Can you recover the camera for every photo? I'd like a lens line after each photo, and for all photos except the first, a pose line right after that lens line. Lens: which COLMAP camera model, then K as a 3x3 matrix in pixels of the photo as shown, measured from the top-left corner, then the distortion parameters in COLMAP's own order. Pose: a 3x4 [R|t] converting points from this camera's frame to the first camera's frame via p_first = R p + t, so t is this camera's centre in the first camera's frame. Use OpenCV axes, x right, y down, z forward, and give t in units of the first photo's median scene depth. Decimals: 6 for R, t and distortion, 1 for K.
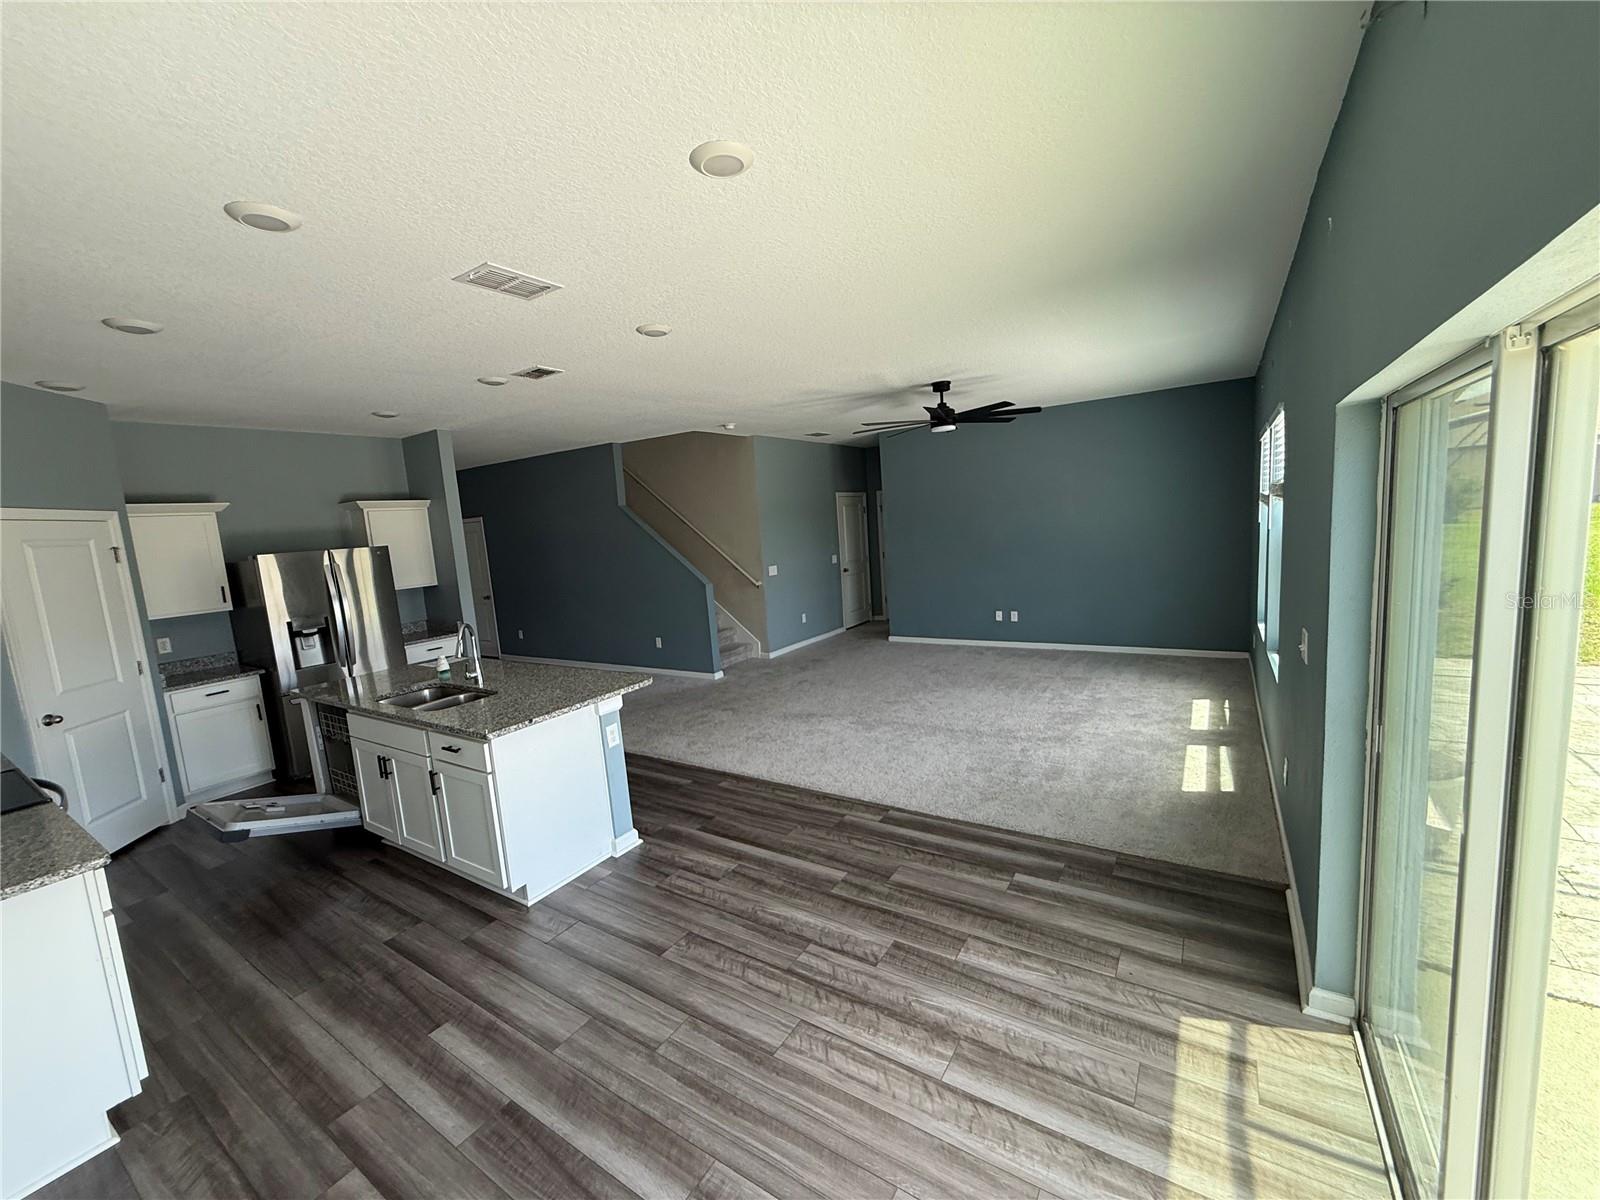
lens RADIAL K [[637.9, 0, 800.0], [0, 637.9, 603.3], [0, 0, 1]] dist [-0.001542, -0.000018]
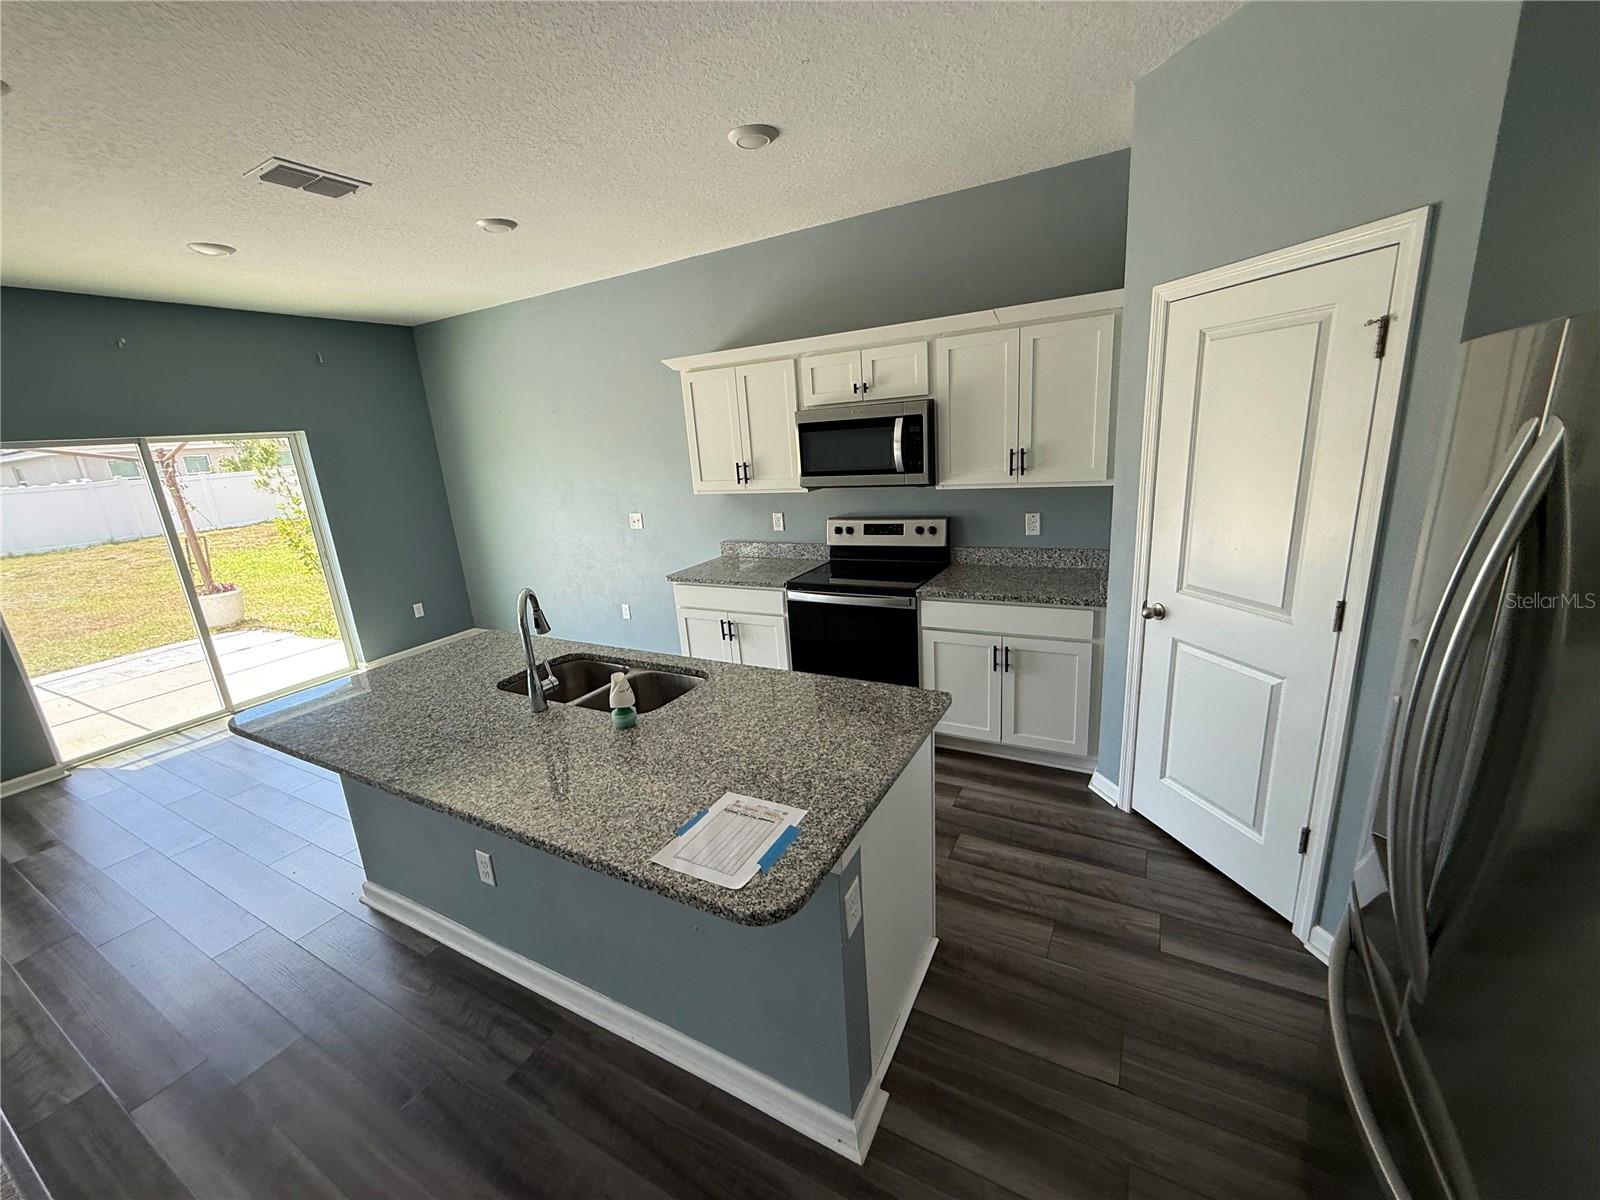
lens RADIAL K [[637.9, 0, 795.3], [0, 637.9, 601.6], [0, 0, 1]] dist [-0.001542, -0.000018]
pose [[-0.987951, 0.152611, -0.025753, -1.075656], [0.131209, 0.914131, 0.383599, -0.199358], [0.082083, 0.375598, -0.923141, 2.218712]]
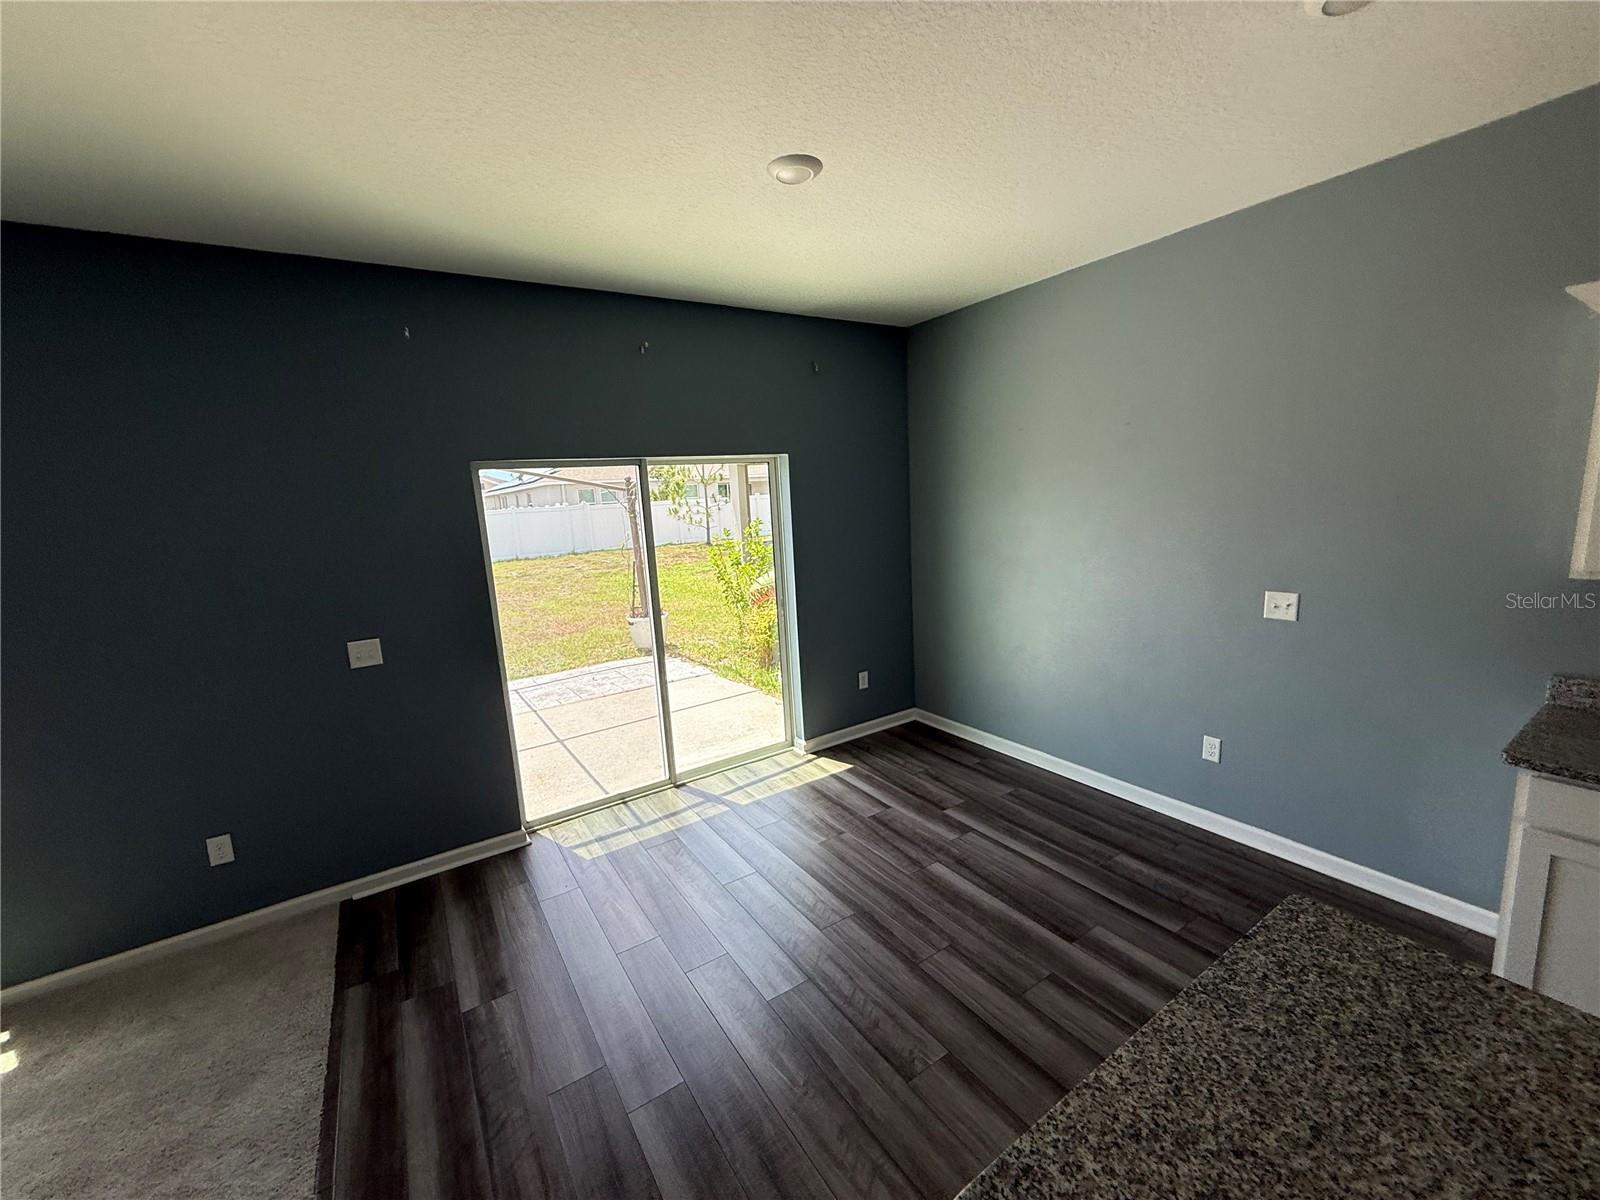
lens RADIAL K [[637.9, 0, 793.8], [0, 637.9, 600.5], [0, 0, 1]] dist [-0.001542, -0.000018]
pose [[-0.905132, 0.051553, 0.421993, -0.408103], [0.171862, 0.952266, 0.252293, -0.177711], [-0.388844, 0.300883, -0.870787, 1.608805]]
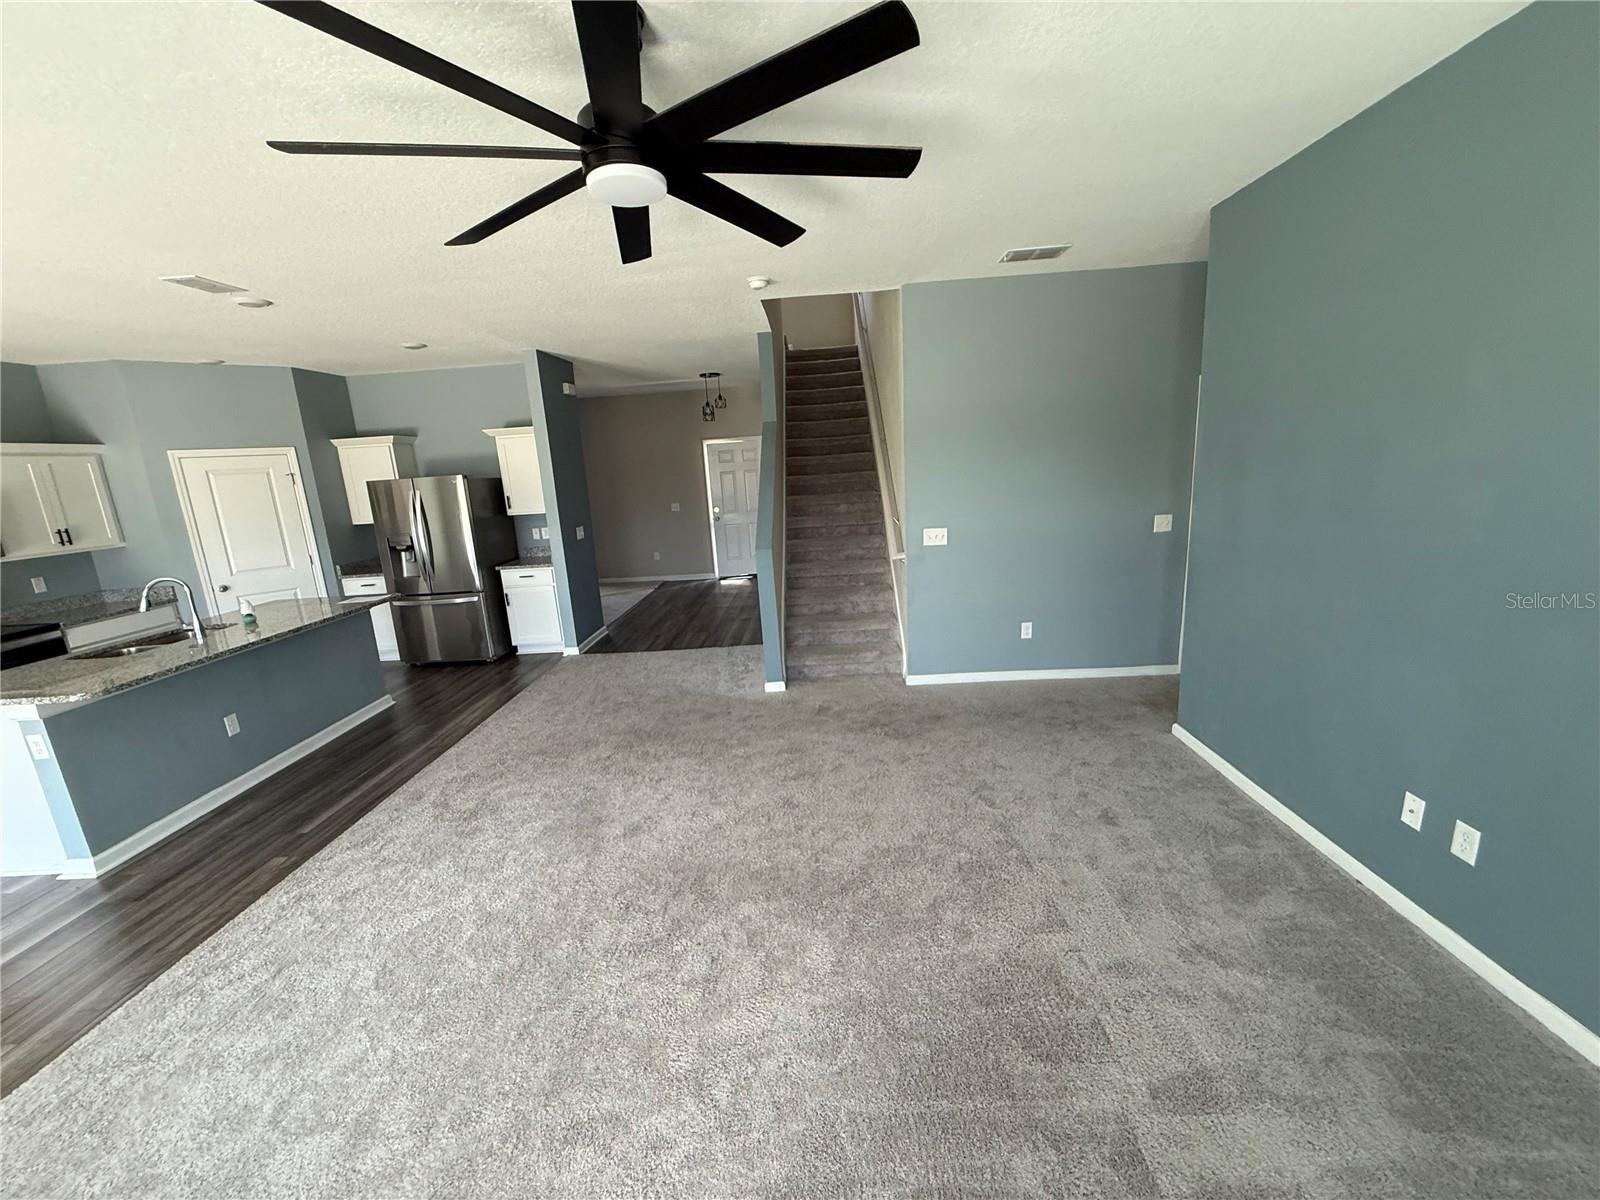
lens RADIAL K [[637.9, 0, 799.5], [0, 637.9, 599.2], [0, 0, 1]] dist [-0.001542, -0.000018]
pose [[0.518307, 0.220275, -0.826339, 1.178711], [-0.087581, 0.974850, 0.204930, -0.325425], [0.850698, -0.033846, 0.524564, 1.915601]]
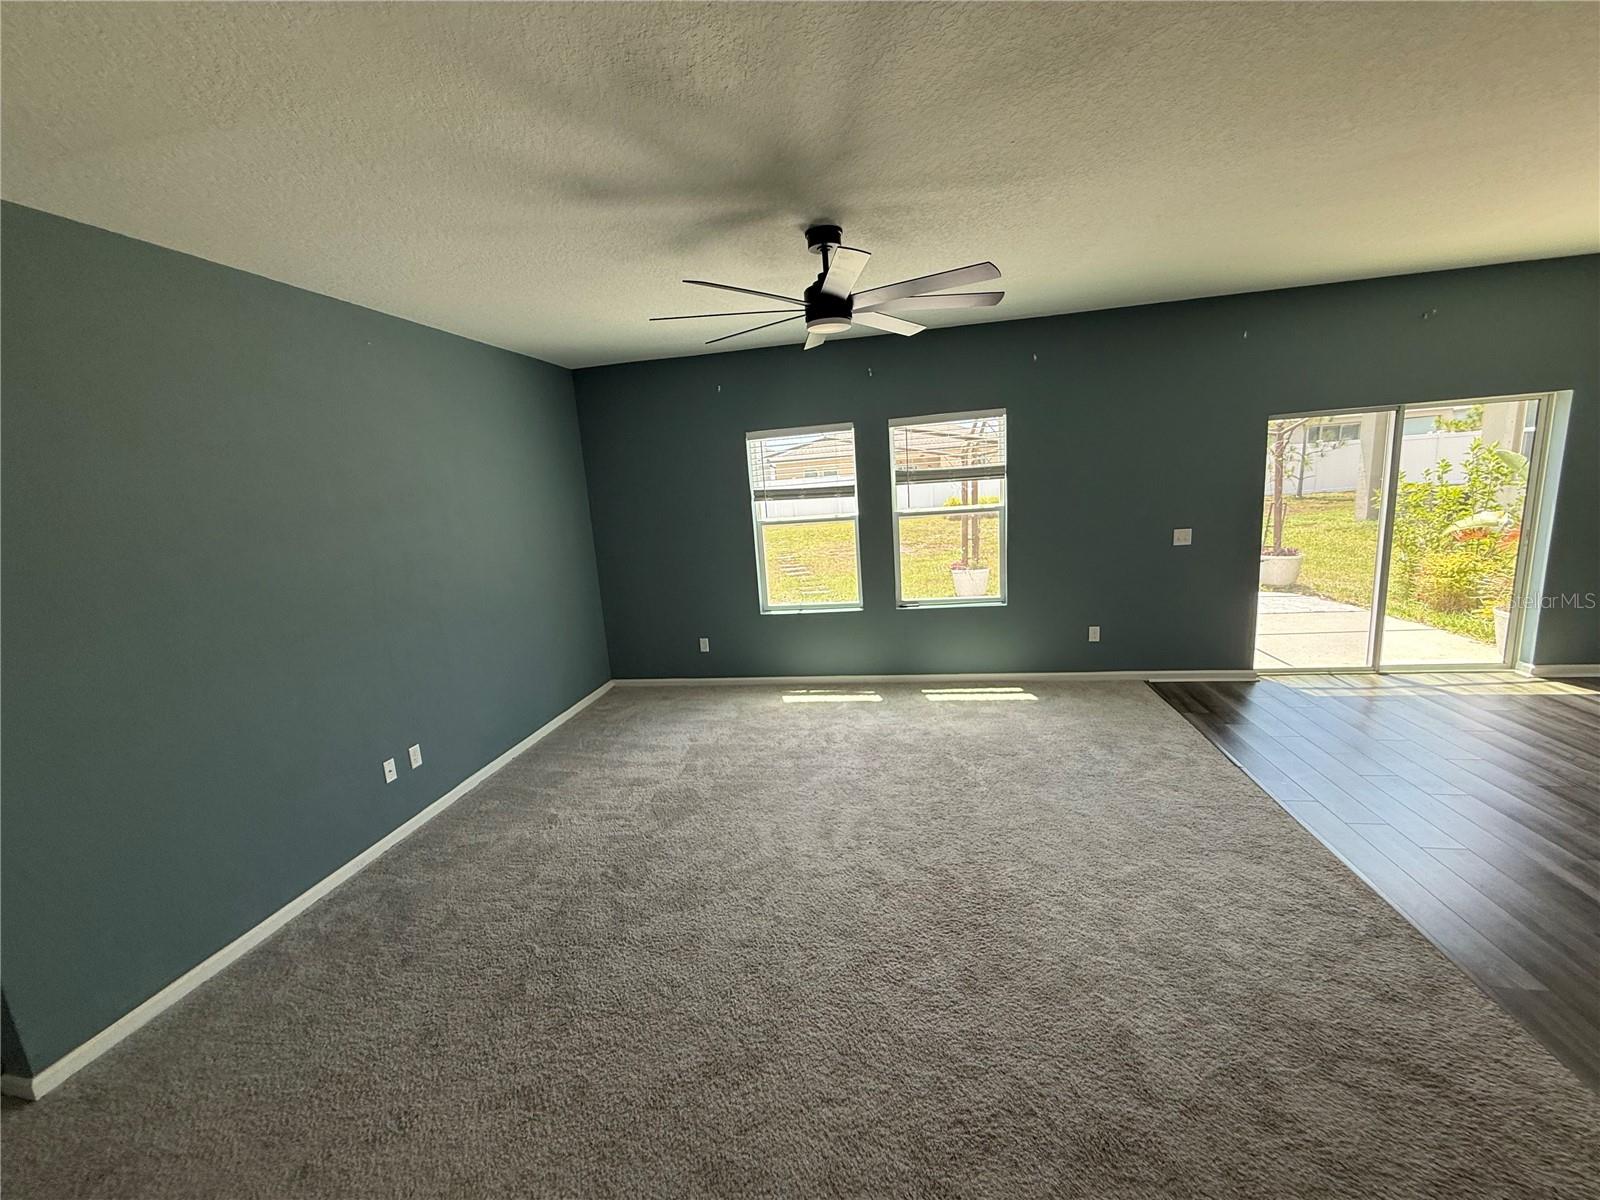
lens RADIAL K [[637.9, 0, 792.6], [0, 637.9, 600.2], [0, 0, 1]] dist [-0.001542, -0.000018]
pose [[-0.373623, -0.074384, 0.924593, -0.565742], [0.219494, 0.961381, 0.166040, -0.320274], [-0.901237, 0.264979, -0.342867, 2.675420]]
